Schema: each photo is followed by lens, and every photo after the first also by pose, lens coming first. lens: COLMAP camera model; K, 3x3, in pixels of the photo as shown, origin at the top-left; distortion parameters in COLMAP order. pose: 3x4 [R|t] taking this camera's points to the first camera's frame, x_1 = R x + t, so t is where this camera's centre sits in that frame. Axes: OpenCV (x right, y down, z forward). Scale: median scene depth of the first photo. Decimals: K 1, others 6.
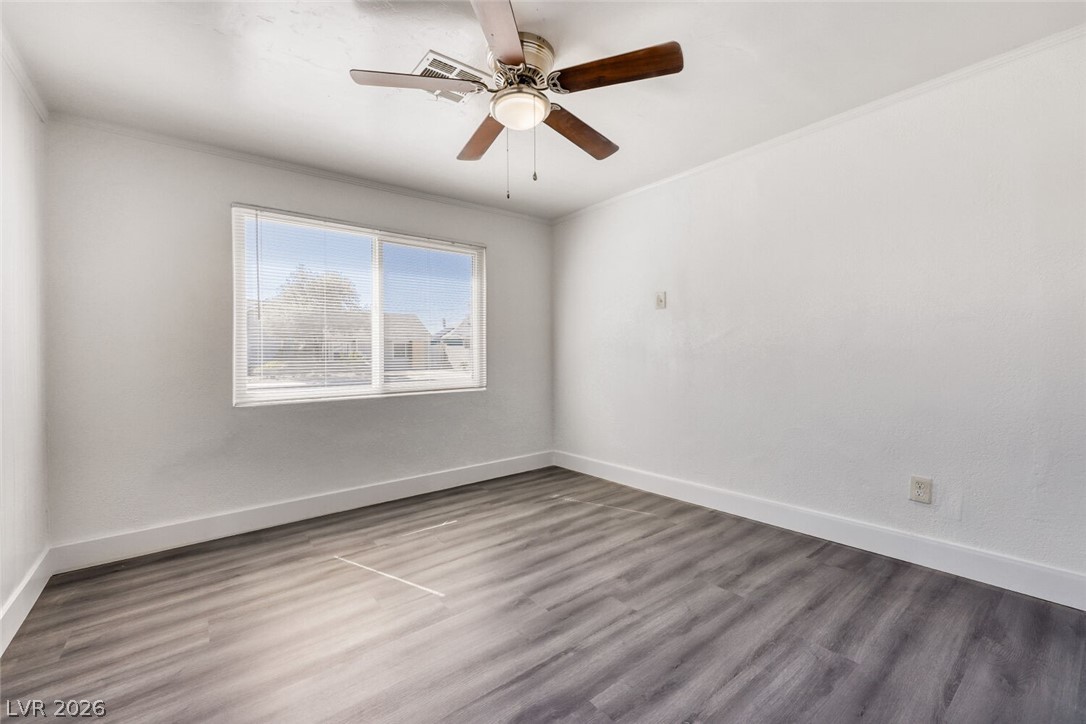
lens RADIAL K [[443.5, 0, 541.9], [0, 443.5, 359.0], [0, 0, 1]] dist [0.000147, -0.000169]
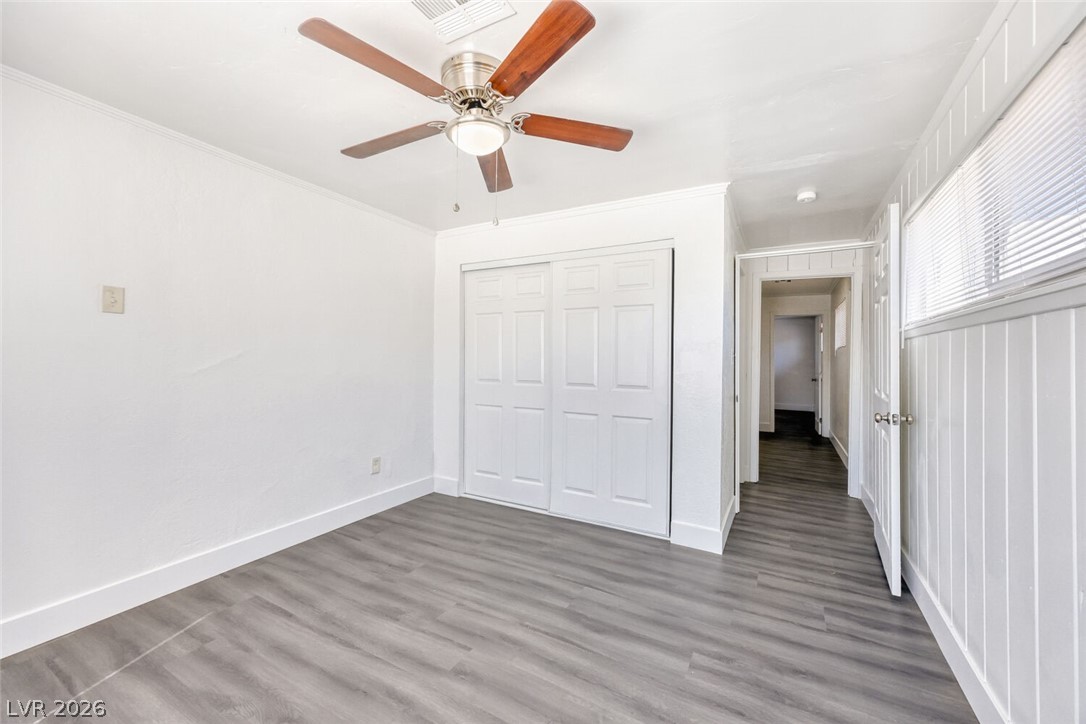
lens RADIAL K [[443.5, 0, 542.0], [0, 443.5, 364.2], [0, 0, 1]] dist [0.000147, -0.000169]
pose [[-0.382912, 0.004989, 0.923771, -0.839549], [0.012737, 0.999919, -0.000120, -0.056672], [-0.923697, 0.011720, -0.382945, 1.071336]]
